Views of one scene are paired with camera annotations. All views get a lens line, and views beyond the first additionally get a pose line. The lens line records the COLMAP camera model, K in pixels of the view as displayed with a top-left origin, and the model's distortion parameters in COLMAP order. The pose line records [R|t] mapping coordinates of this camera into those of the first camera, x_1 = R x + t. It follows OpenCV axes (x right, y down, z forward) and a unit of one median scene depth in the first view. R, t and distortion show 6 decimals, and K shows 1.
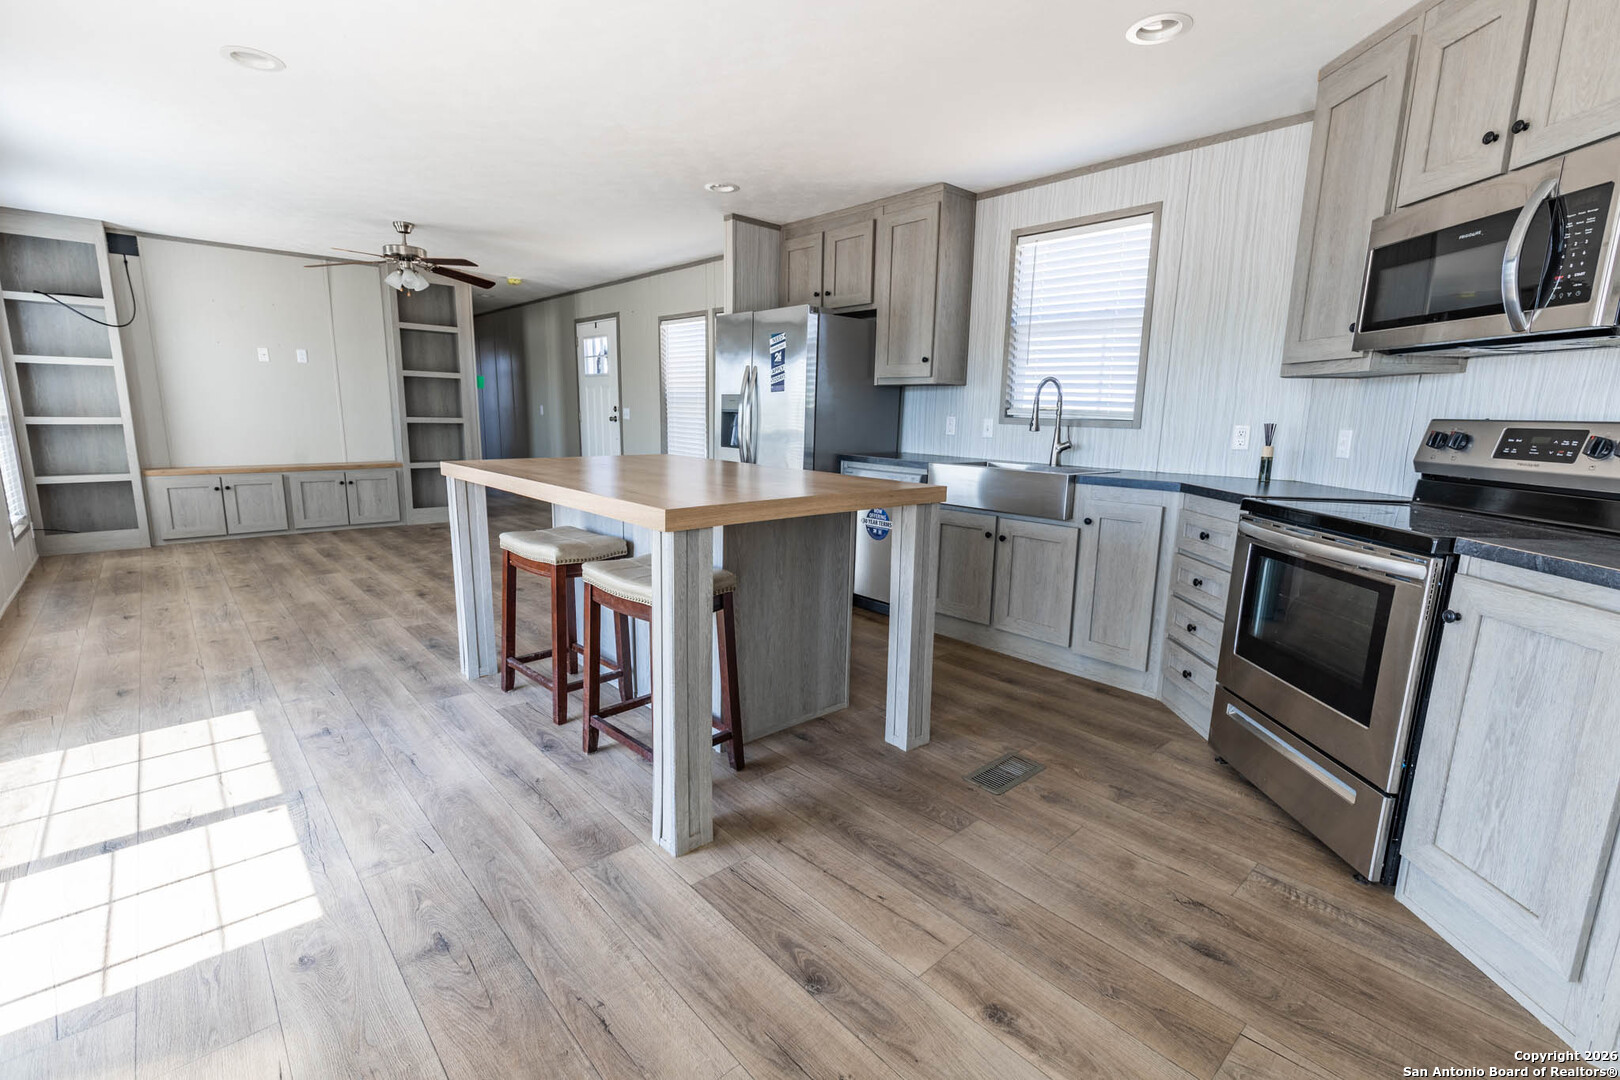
lens RADIAL K [[738.2, 0, 809.6], [0, 738.2, 541.5], [0, 0, 1]] dist [0.012282, -0.001109]
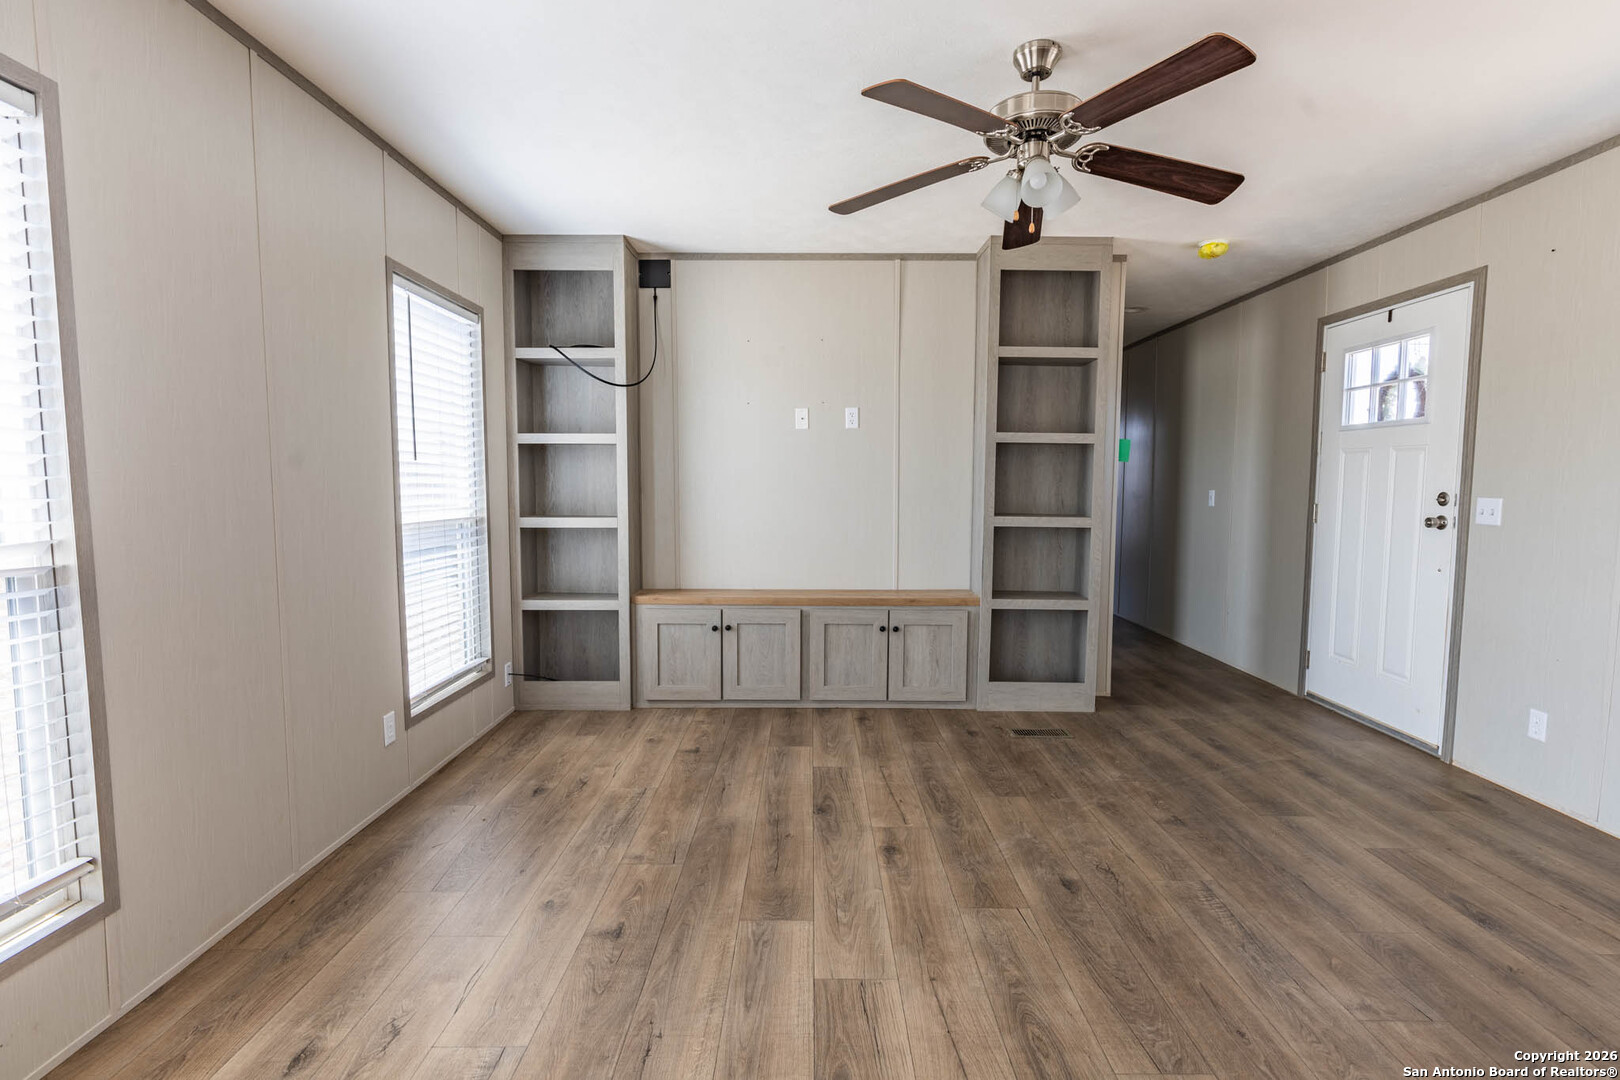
lens RADIAL K [[771.2, 0, 809.3], [0, 771.2, 539.3], [0, 0, 1]] dist [0.001858, -0.000308]
pose [[0.750049, 0.035873, -0.660409, -0.282533], [-0.108967, 0.991585, -0.069895, -0.100983], [0.652344, 0.124387, 0.747646, 0.510554]]
